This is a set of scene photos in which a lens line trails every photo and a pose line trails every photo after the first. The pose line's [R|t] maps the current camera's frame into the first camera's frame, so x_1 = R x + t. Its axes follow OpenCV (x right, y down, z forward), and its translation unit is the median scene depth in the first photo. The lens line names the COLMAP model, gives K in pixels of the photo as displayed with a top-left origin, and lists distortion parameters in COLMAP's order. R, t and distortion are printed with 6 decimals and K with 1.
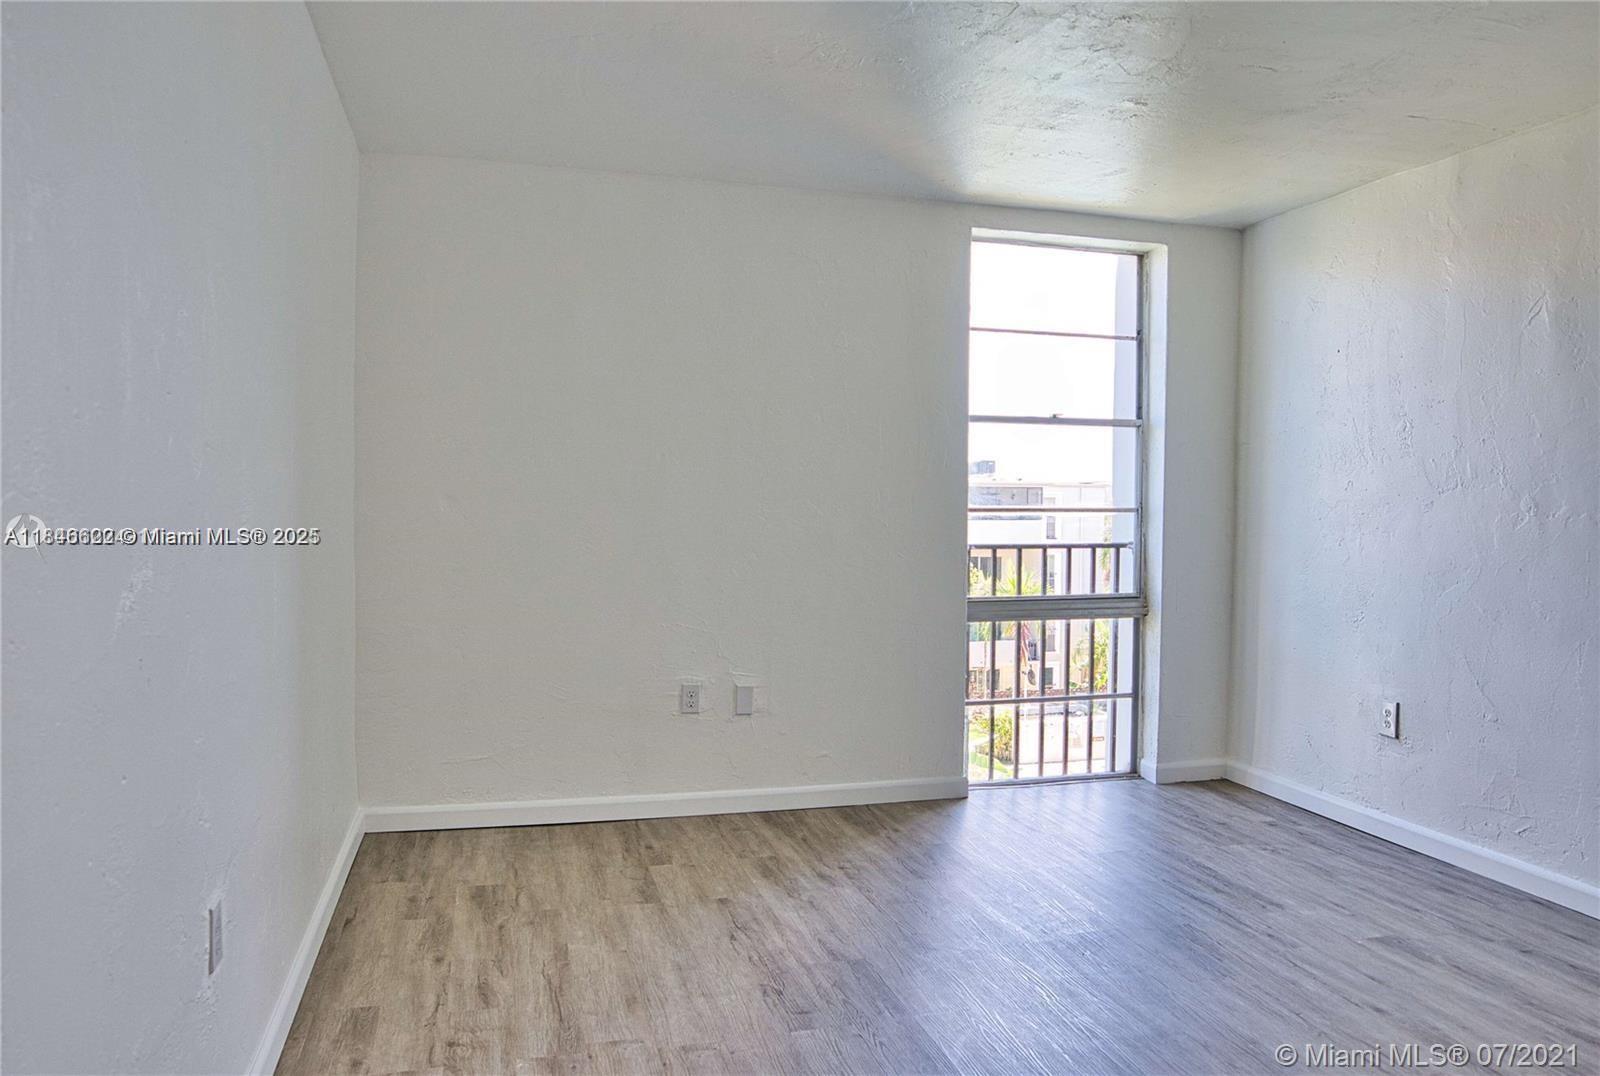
lens RADIAL K [[1119.6, 0, 802.2], [0, 1119.6, 534.0], [0, 0, 1]] dist [-0.063771, 0.007284]
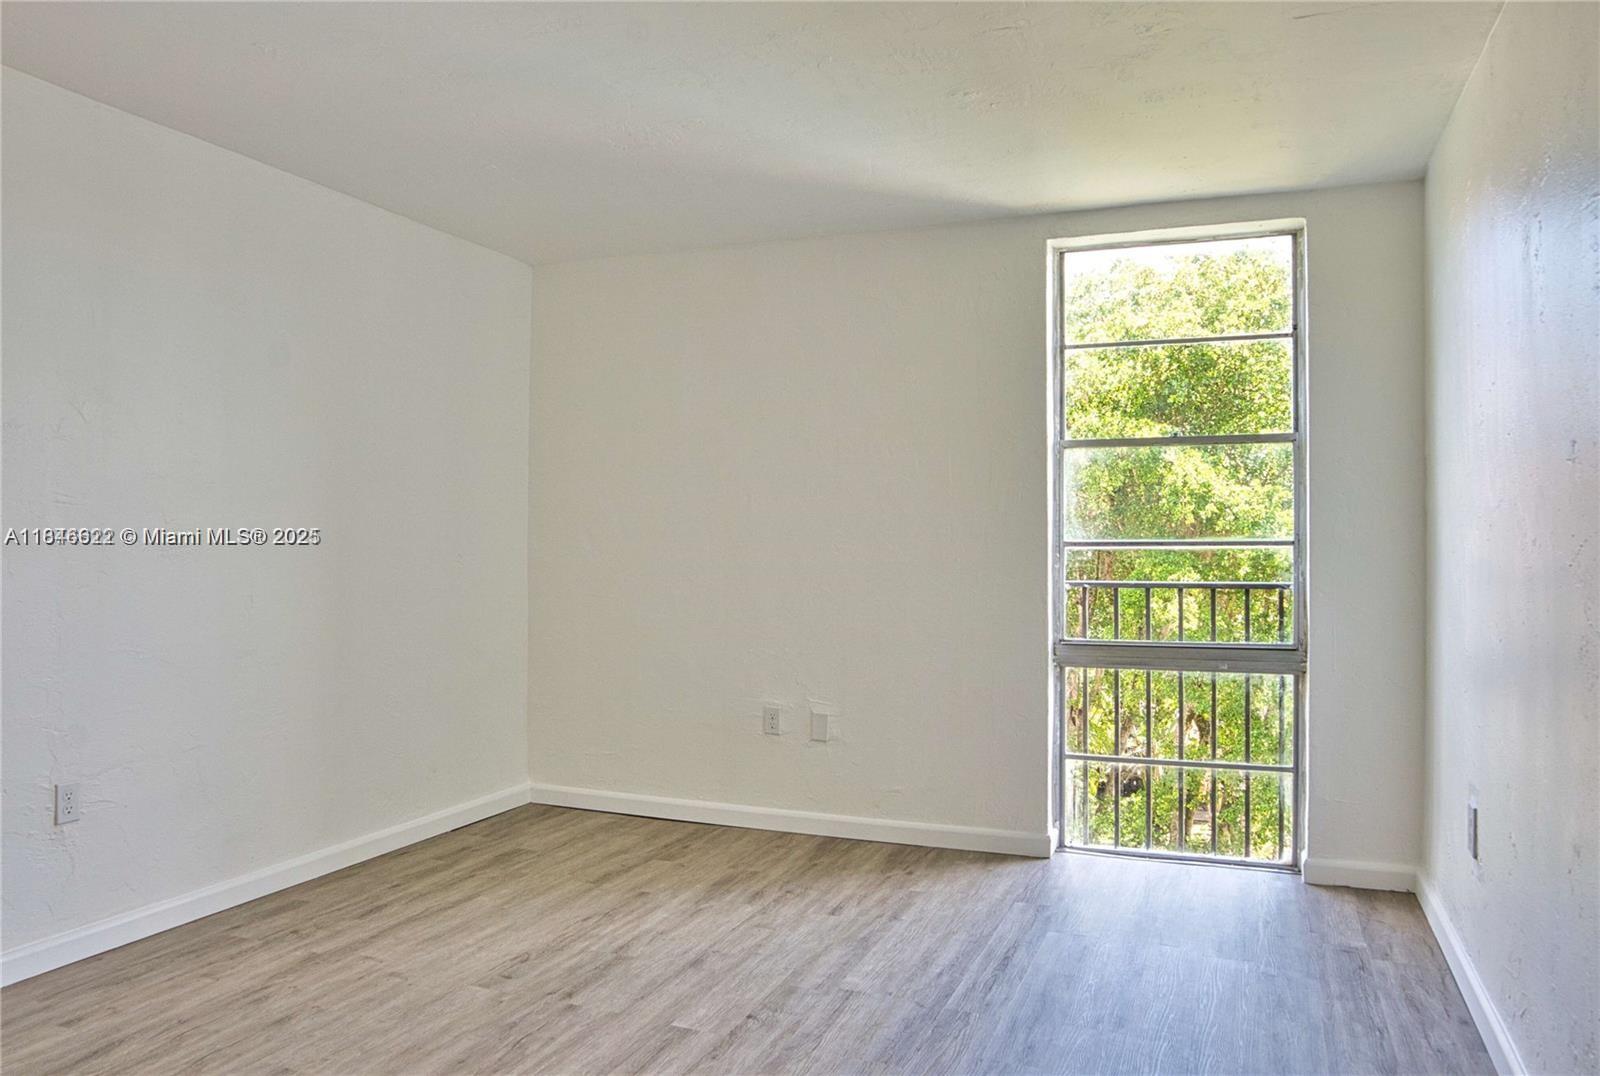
lens RADIAL K [[1119.6, 0, 805.9], [0, 1119.6, 538.4], [0, 0, 1]] dist [-0.063771, 0.007284]
pose [[0.795905, -0.009627, -0.605345, 0.657554], [-0.009250, 0.999564, -0.028058, 0.001465], [0.605351, 0.027931, 0.795469, 0.176324]]
